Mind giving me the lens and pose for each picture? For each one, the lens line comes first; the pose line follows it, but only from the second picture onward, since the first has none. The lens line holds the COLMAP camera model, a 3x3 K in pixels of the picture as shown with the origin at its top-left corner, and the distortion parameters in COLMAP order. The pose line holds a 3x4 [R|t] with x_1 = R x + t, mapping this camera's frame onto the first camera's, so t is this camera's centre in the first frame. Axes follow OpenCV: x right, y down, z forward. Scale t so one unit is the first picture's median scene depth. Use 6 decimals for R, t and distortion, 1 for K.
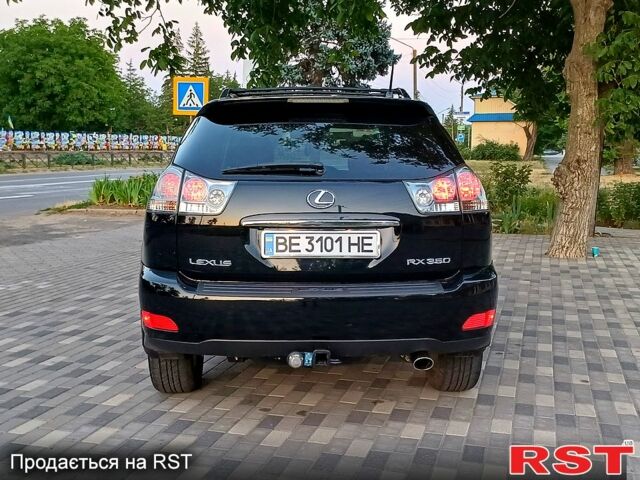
lens RADIAL K [[809.7, 0, 304.9], [0, 809.7, 240.1], [0, 0, 1]] dist [0.105078, 0.000000]
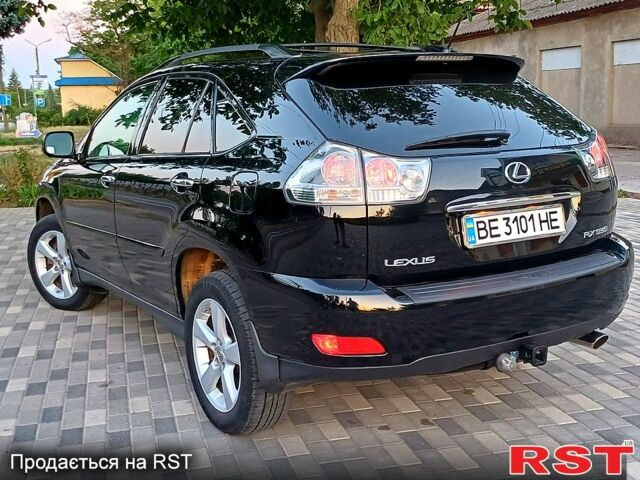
lens RADIAL K [[809.7, 0, 319.4], [0, 809.7, 235.6], [0, 0, 1]] dist [0.105078, 0.000000]
pose [[0.861667, -0.106097, 0.496260, -0.226075], [0.087558, 0.994318, 0.060549, -0.020799], [-0.499864, -0.008722, 0.866060, 0.134629]]
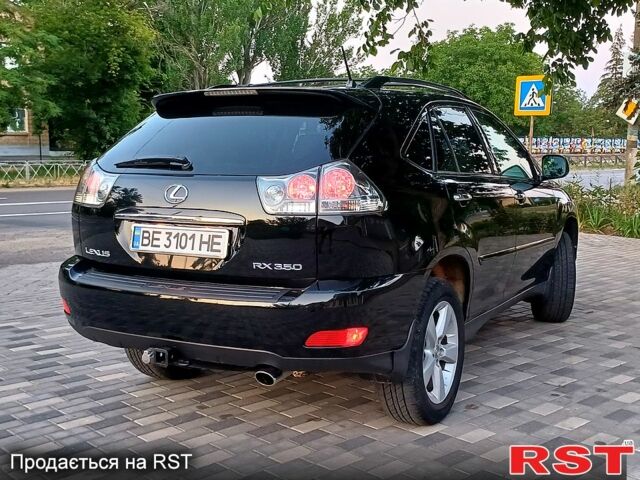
lens RADIAL K [[809.7, 0, 314.3], [0, 809.7, 237.9], [0, 0, 1]] dist [0.105078, 0.000000]
pose [[0.853018, 0.054068, -0.519074, 0.253378], [-0.058589, 0.998252, 0.007698, -0.005811], [0.518583, 0.023846, 0.854695, 0.096638]]
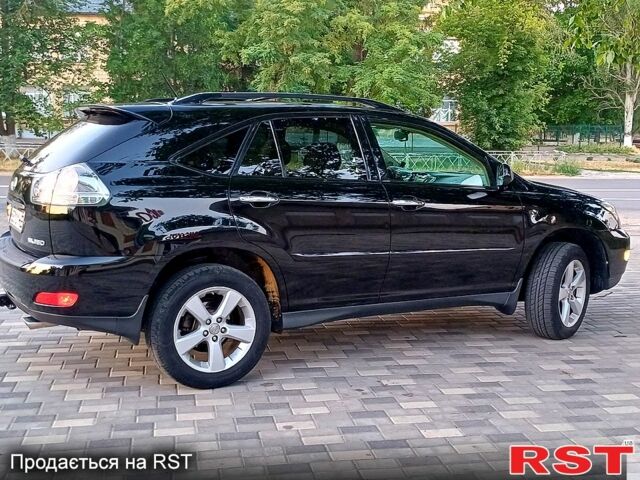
lens RADIAL K [[809.7, 0, 319.3], [0, 809.7, 241.1], [0, 0, 1]] dist [0.105078, 0.000000]
pose [[0.430553, 0.120695, -0.894459, 0.552471], [-0.115976, 0.990201, 0.077789, -0.045661], [0.895083, 0.070244, 0.440331, 0.326533]]
